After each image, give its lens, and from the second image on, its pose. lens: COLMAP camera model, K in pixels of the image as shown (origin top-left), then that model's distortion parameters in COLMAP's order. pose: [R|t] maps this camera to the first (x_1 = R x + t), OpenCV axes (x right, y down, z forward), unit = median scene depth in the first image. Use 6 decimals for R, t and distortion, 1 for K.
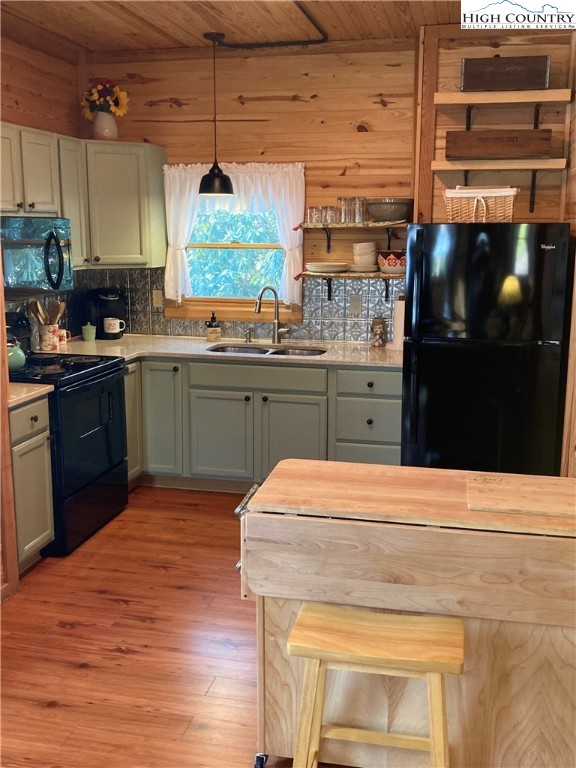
lens RADIAL K [[794.1, 0, 288.6], [0, 794.1, 379.6], [0, 0, 1]] dist [0.122310, -0.345279]
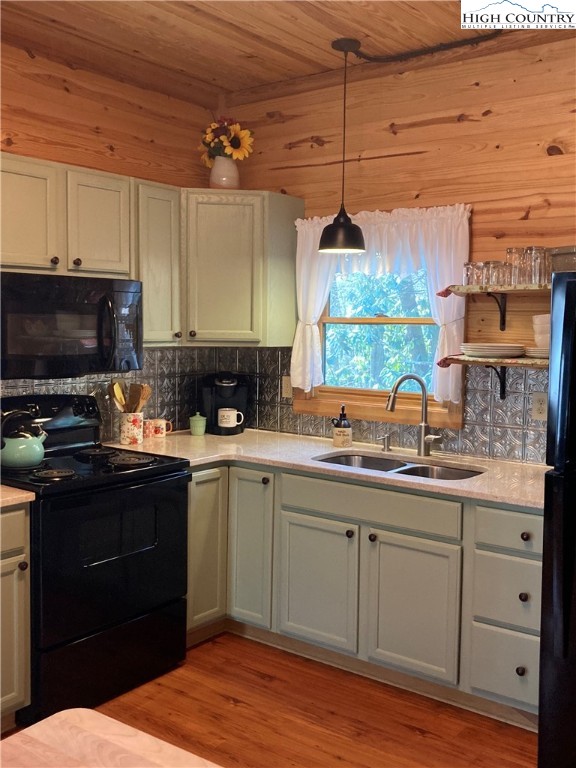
lens RADIAL K [[794.1, 0, 288.6], [0, 794.1, 379.6], [0, 0, 1]] dist [0.122310, -0.345279]
pose [[0.914033, 0.037286, -0.403923, 0.165676], [-0.085081, 0.991239, -0.101027, -0.032349], [0.396617, 0.126708, 0.909197, 0.312815]]
